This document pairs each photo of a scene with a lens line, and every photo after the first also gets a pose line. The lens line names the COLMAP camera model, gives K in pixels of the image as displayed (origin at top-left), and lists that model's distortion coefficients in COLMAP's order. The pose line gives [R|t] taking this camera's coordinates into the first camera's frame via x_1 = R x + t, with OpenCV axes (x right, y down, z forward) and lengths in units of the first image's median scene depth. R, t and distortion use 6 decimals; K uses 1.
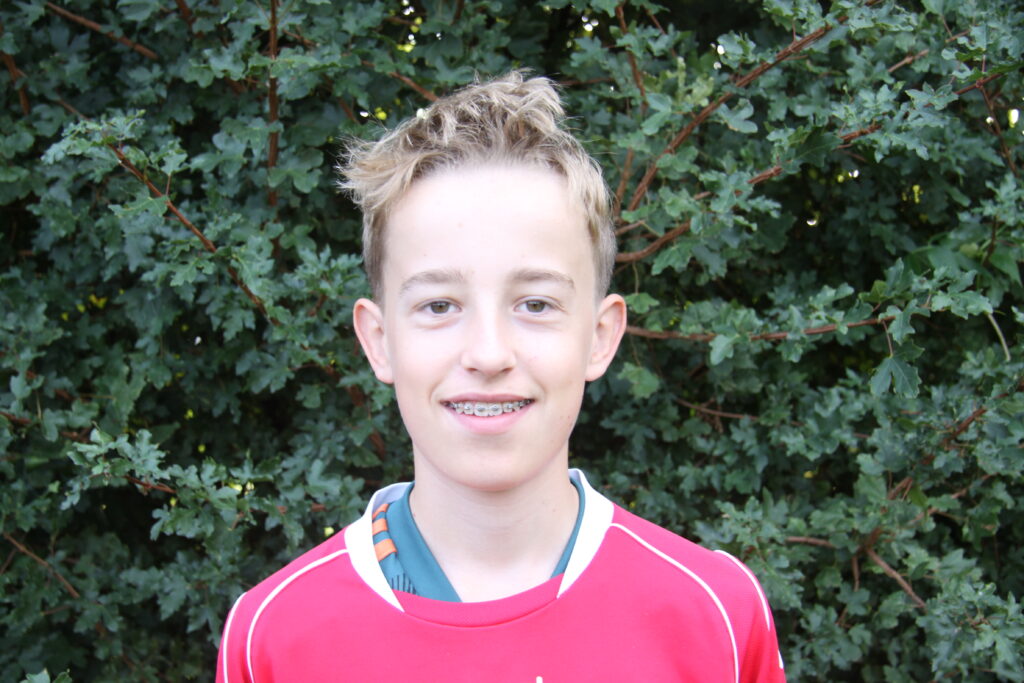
lens RADIAL K [[1626.2, 0, 503.8], [0, 1626.2, 369.9], [0, 0, 1]] dist [0.106985, 0.232471]
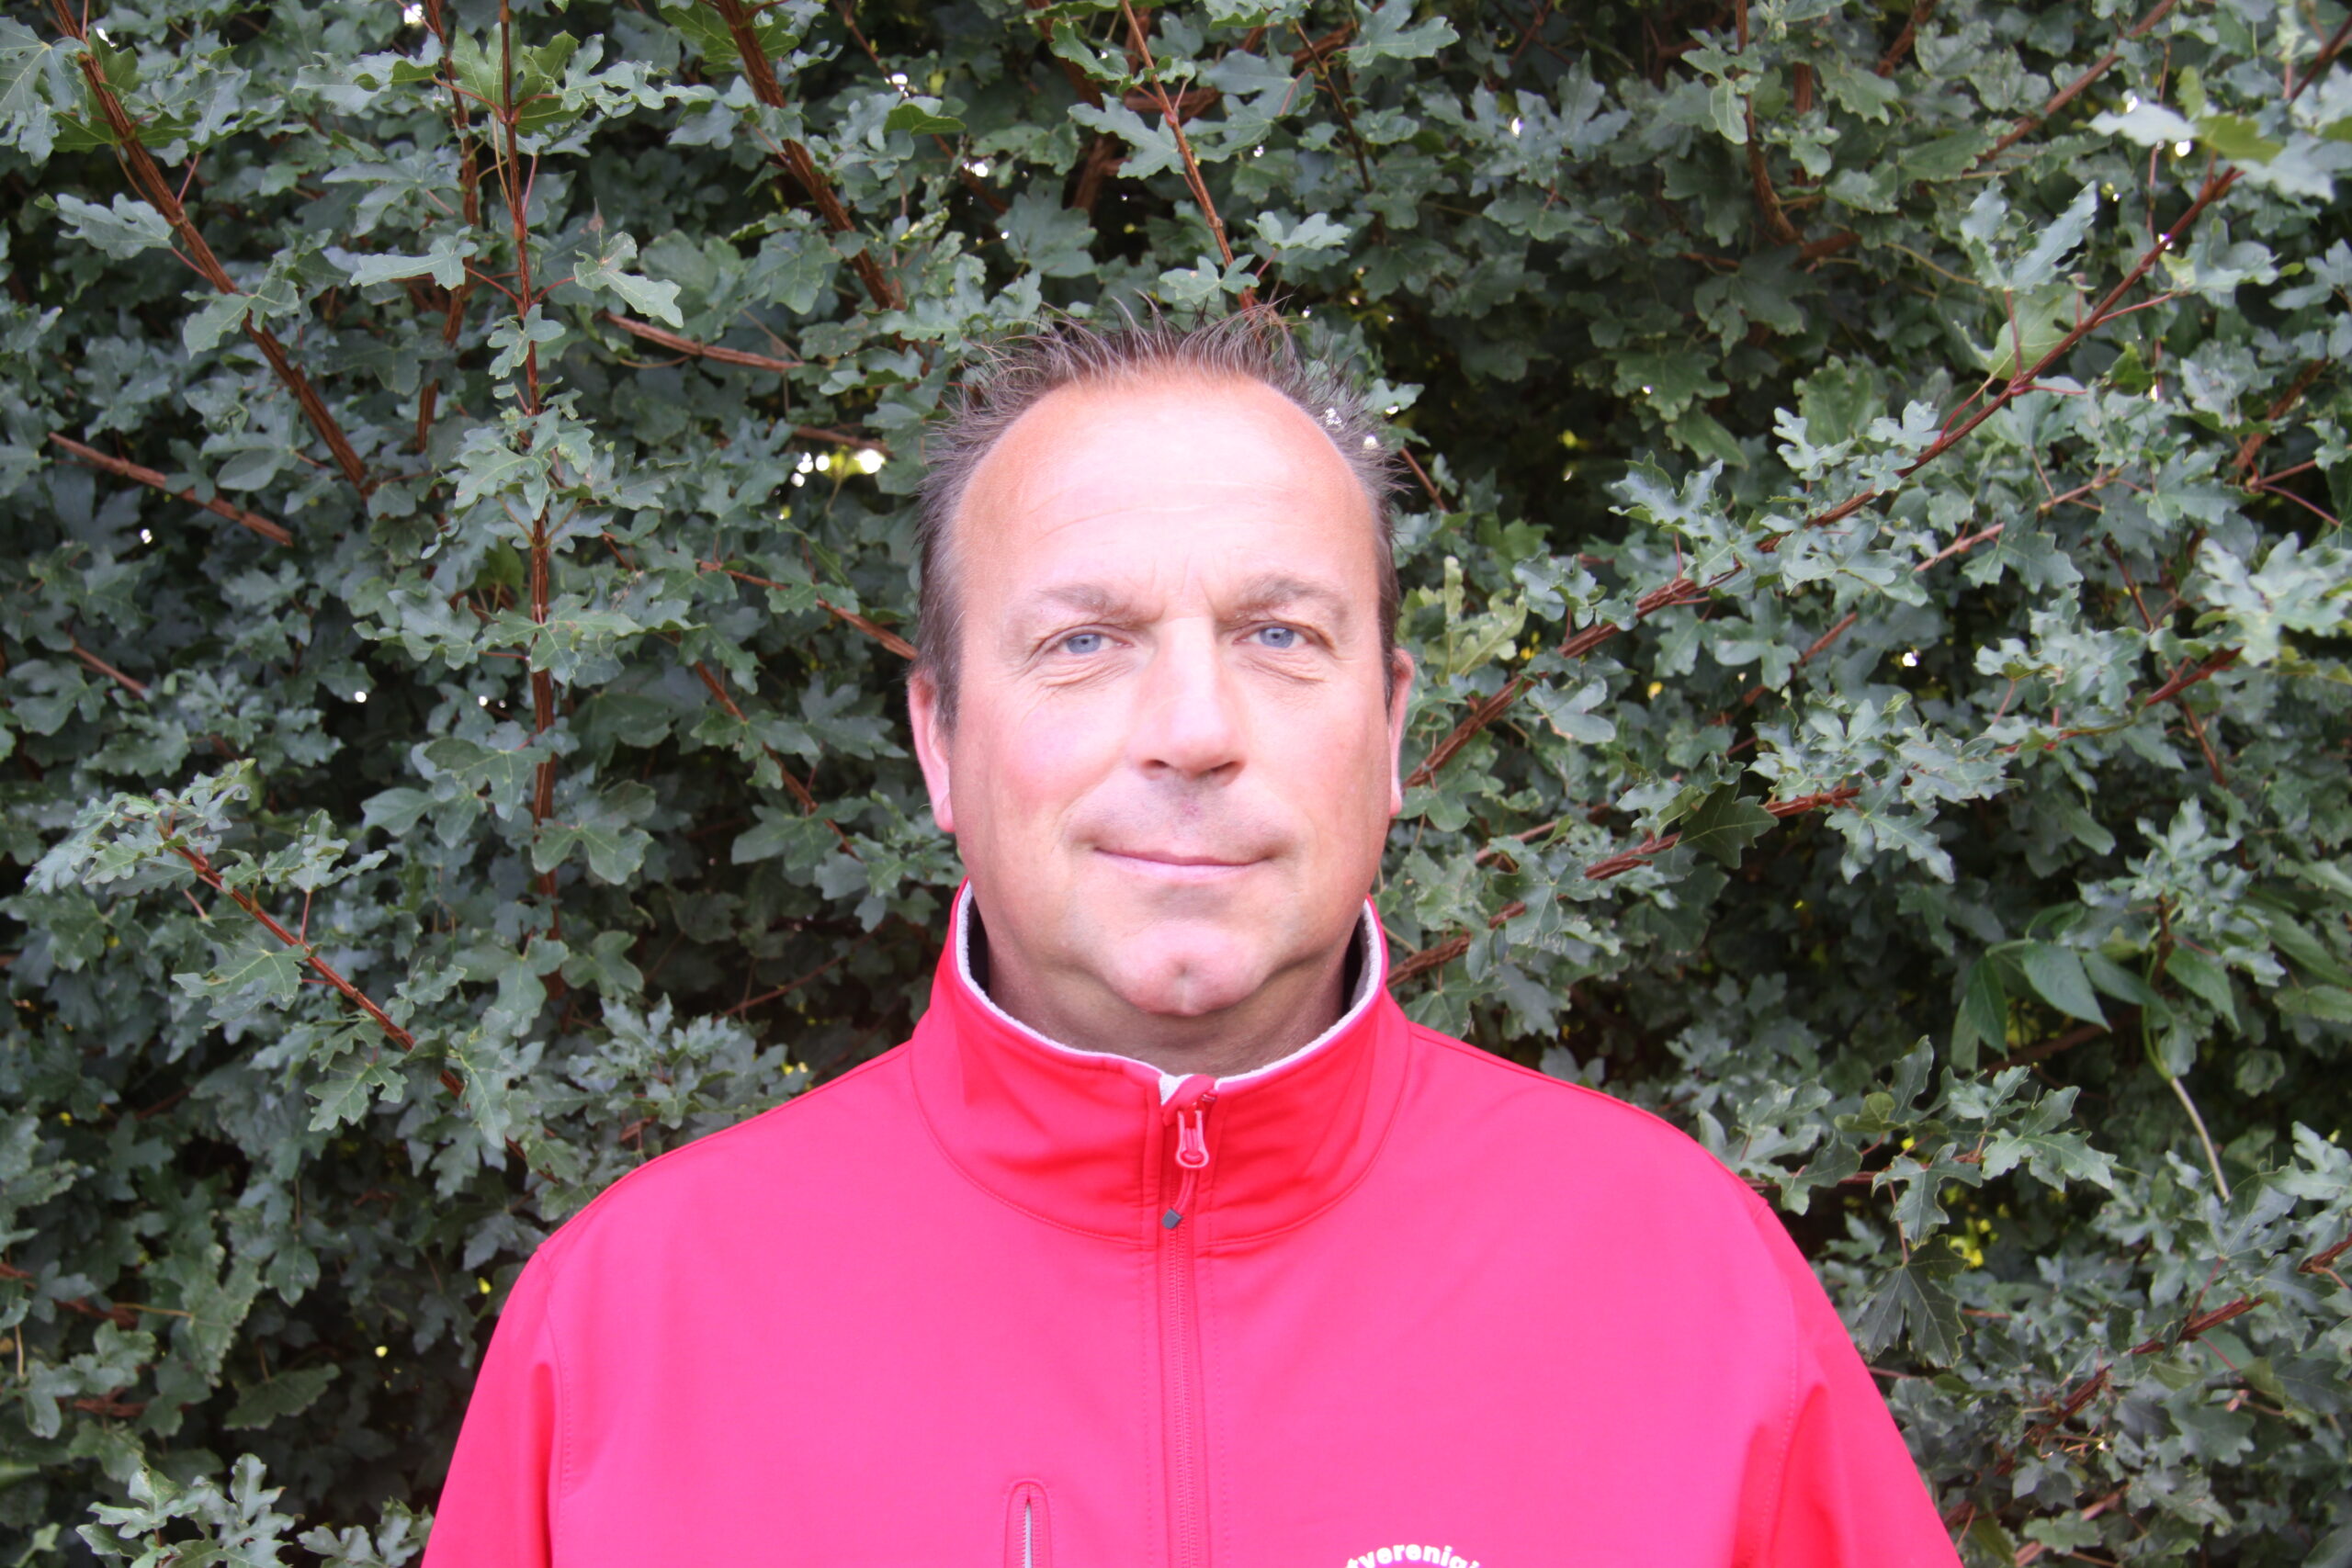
lens RADIAL K [[3894.9, 0, 1148.9], [0, 3894.9, 884.1], [0, 0, 1]] dist [0.133059, 0.186692]
pose [[0.999961, -0.008794, -0.000092, 0.024044], [0.008788, 0.999542, -0.028954, -0.070297], [0.000347, 0.028952, 0.999581, -0.073435]]
